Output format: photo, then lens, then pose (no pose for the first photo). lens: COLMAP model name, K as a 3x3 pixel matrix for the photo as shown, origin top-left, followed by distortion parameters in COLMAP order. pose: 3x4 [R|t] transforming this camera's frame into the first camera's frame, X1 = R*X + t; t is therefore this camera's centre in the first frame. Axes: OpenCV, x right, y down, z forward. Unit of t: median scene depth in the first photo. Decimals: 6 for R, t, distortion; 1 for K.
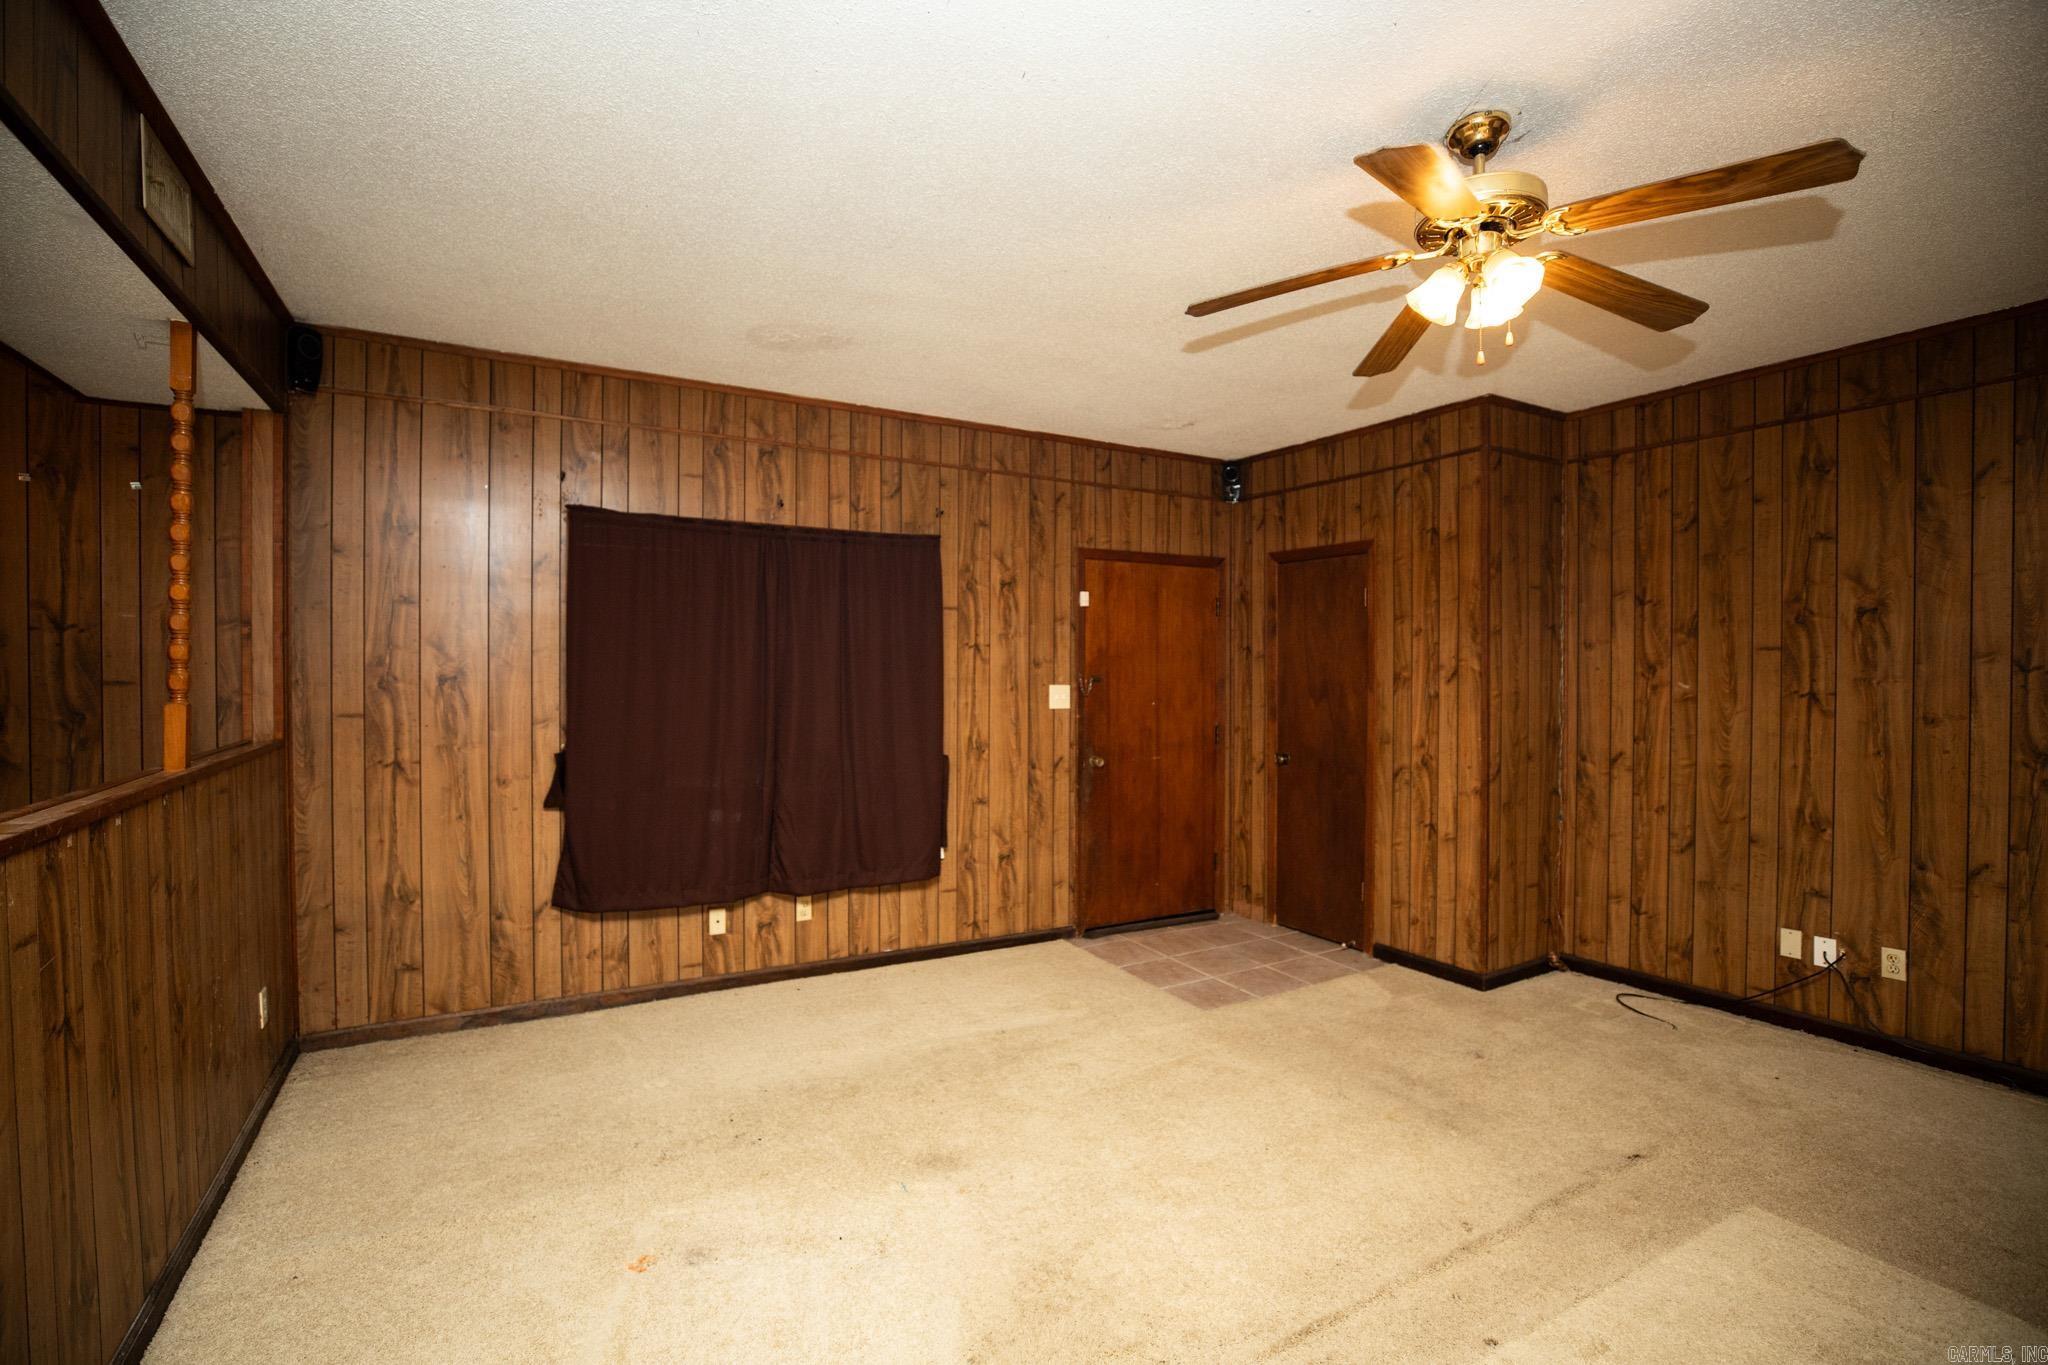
lens RADIAL K [[923.7, 0, 1020.0], [0, 923.7, 682.4], [0, 0, 1]] dist [-0.044964, 0.013214]
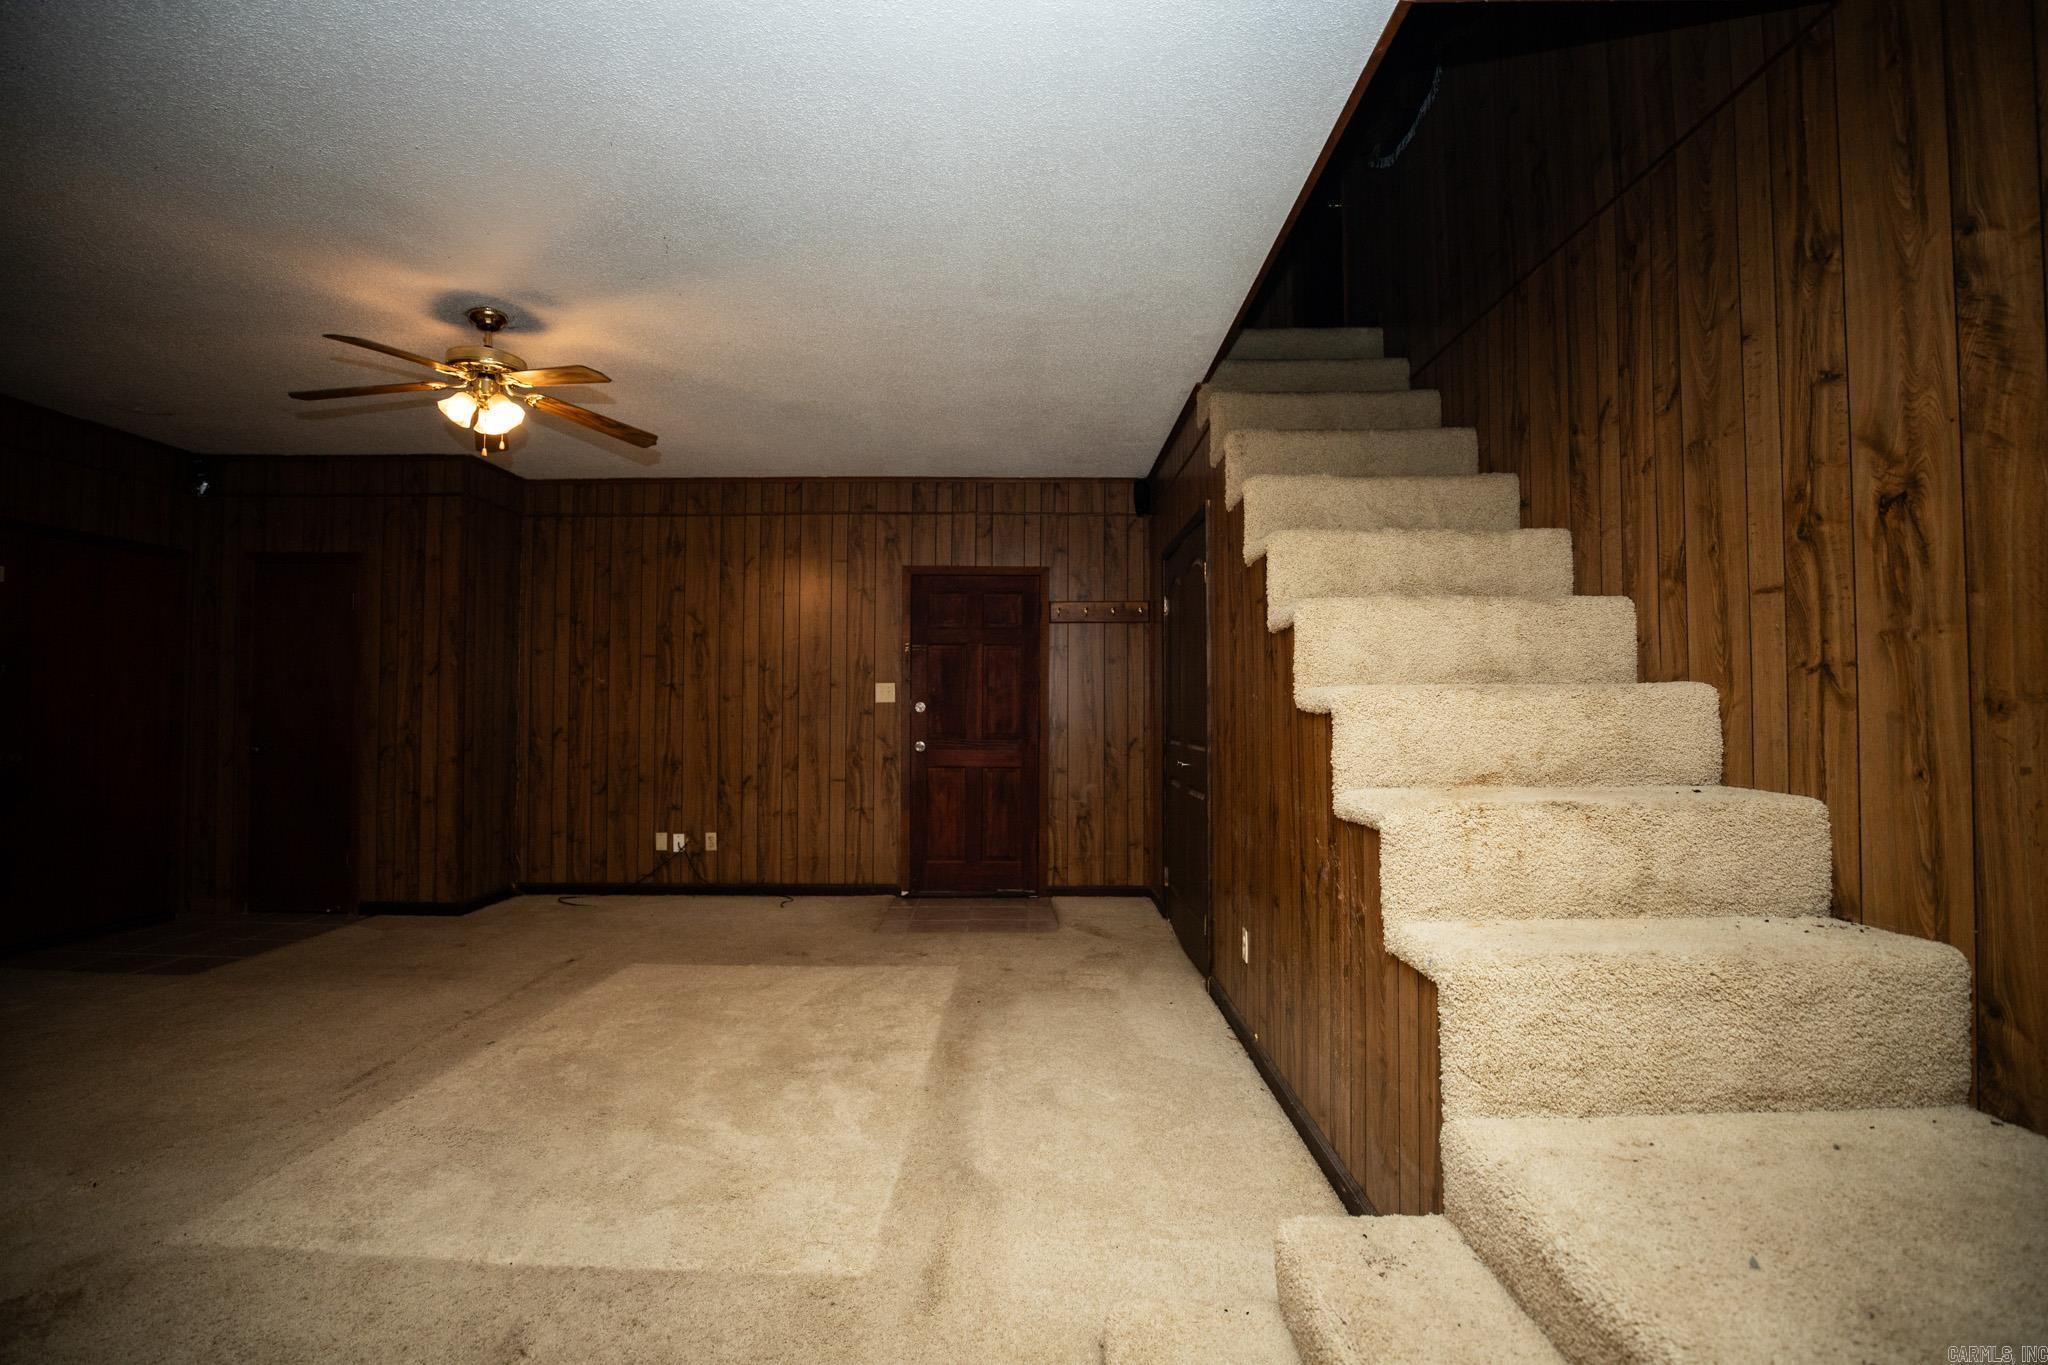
lens RADIAL K [[923.7, 0, 1020.0], [0, 923.7, 682.4], [0, 0, 1]] dist [-0.044964, 0.013214]
pose [[0.499235, 0.026712, 0.866055, -0.209933], [0.010688, 0.999259, -0.036982, 0.066968], [-0.866401, 0.027719, 0.498579, -0.324316]]
